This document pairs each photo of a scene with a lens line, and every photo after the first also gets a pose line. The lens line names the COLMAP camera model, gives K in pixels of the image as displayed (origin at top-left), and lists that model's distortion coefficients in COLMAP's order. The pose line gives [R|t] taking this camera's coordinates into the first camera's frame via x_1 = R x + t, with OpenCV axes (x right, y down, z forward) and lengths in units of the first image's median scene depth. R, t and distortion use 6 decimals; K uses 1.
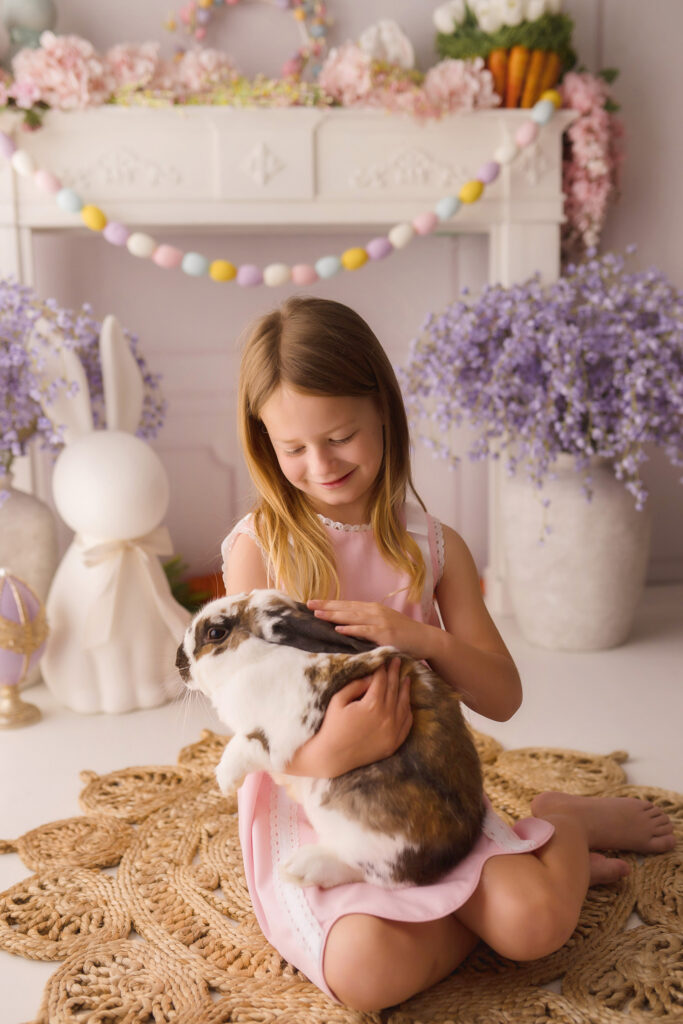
lens RADIAL K [[991.2, 0, 339.4], [0, 991.2, 510.1], [0, 0, 1]] dist [-0.012831, 0.000000]
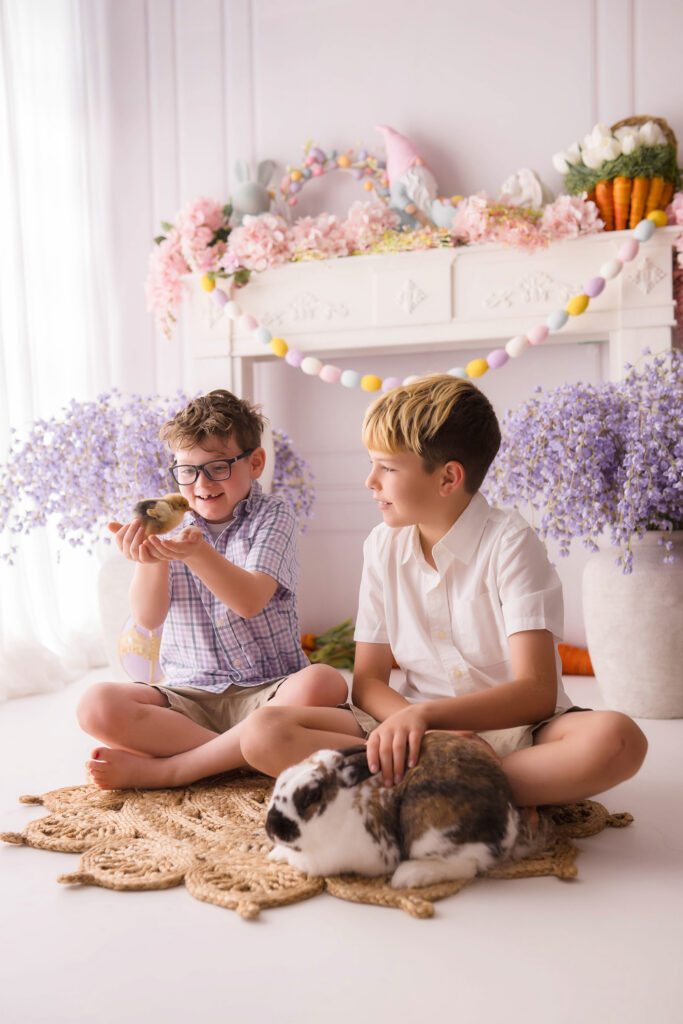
lens RADIAL K [[991.2, 0, 350.6], [0, 991.2, 516.9], [0, 0, 1]] dist [-0.012831, 0.000000]
pose [[0.904371, 0.012622, -0.426561, 0.389044], [-0.062020, 0.992838, -0.102112, 0.053482], [0.422217, 0.118802, 0.898676, -0.105523]]
